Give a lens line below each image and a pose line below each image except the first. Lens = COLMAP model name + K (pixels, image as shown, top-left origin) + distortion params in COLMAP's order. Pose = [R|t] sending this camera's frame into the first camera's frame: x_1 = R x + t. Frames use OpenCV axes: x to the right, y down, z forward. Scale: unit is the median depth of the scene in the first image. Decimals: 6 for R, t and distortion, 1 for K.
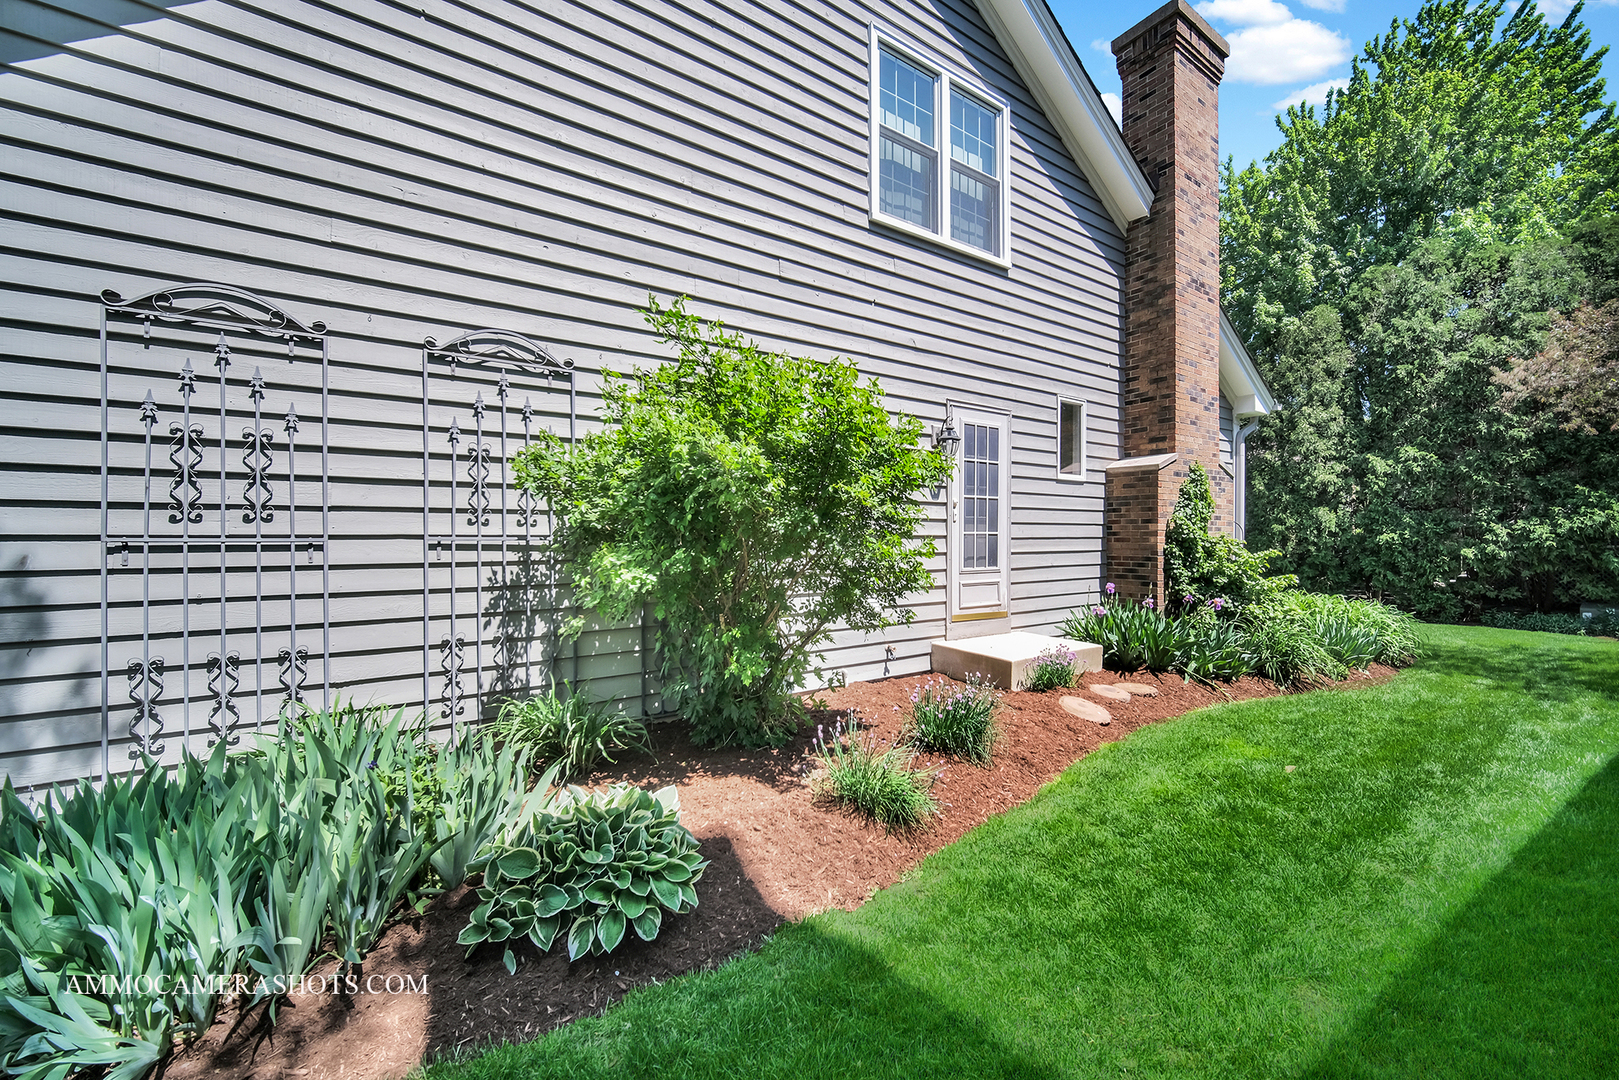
lens RADIAL K [[656.3, 0, 810.8], [0, 656.3, 526.3], [0, 0, 1]] dist [-0.001720, -0.000373]
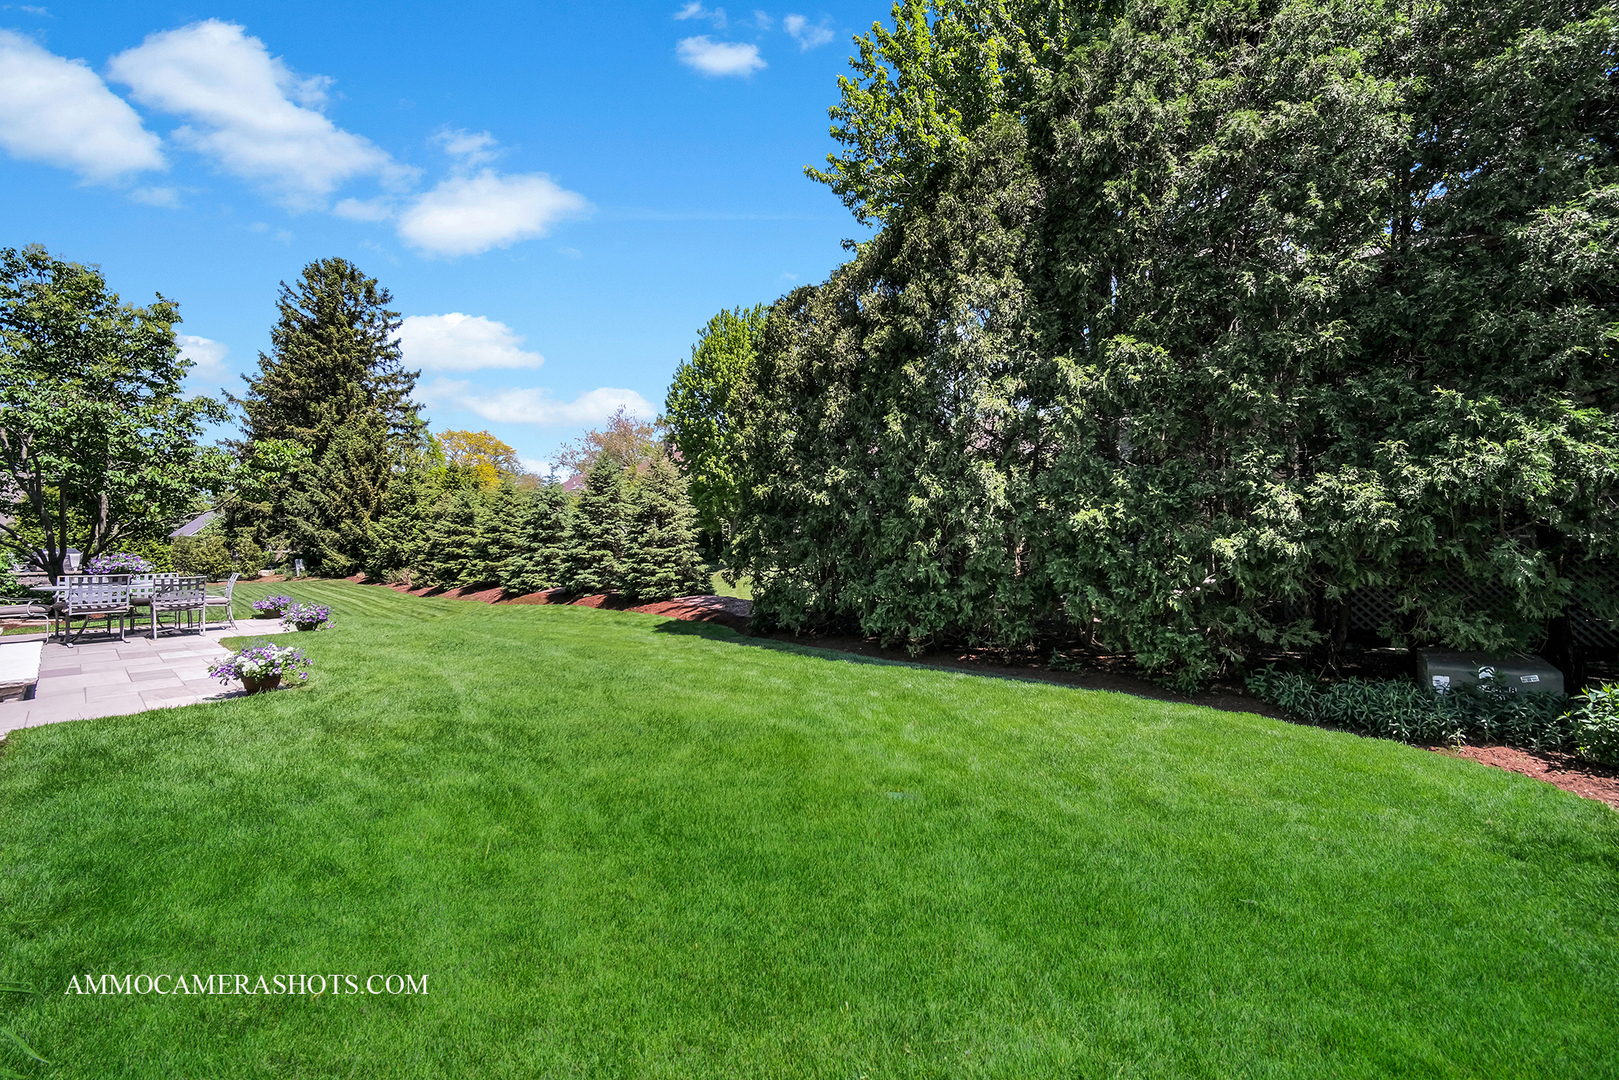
lens RADIAL K [[656.3, 0, 804.1], [0, 656.3, 512.3], [0, 0, 1]] dist [-0.001720, -0.000373]
pose [[0.976971, 0.001779, 0.213363, 0.577504], [0.002446, 0.999806, -0.019536, 0.022589], [-0.213357, 0.019608, 0.976778, 0.573008]]
